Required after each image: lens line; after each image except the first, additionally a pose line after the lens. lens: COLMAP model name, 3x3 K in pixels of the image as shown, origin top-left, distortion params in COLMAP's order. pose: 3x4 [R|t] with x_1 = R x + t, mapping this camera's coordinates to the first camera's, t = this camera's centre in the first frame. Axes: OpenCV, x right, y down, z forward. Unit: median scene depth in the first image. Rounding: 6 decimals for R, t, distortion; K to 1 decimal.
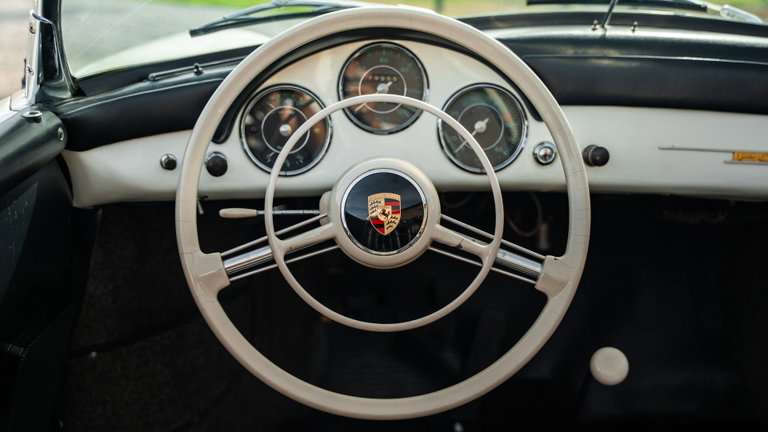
lens RADIAL K [[819.4, 0, 400.5], [0, 819.4, 213.1], [0, 0, 1]] dist [-0.000542, 0.027884]
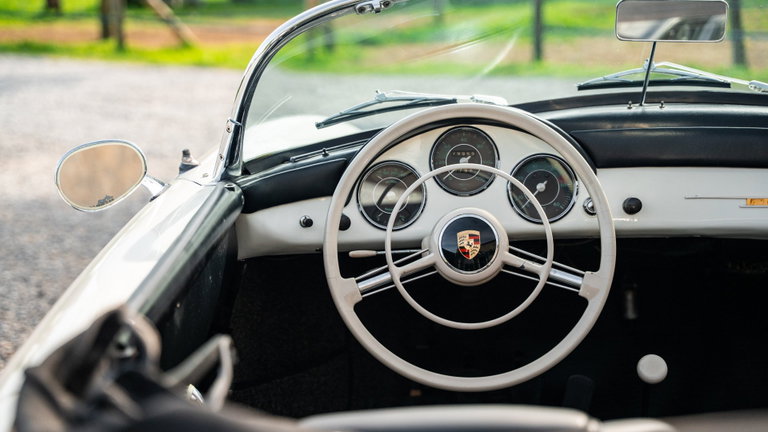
lens RADIAL K [[1336.0, 0, 414.4], [0, 1336.0, 217.1], [0, 0, 1]] dist [0.345495, -0.036919]
pose [[0.997796, -0.039075, -0.053622, 0.011062], [0.032237, 0.991891, -0.122936, 0.206418], [0.057991, 0.120937, 0.990965, -1.166194]]
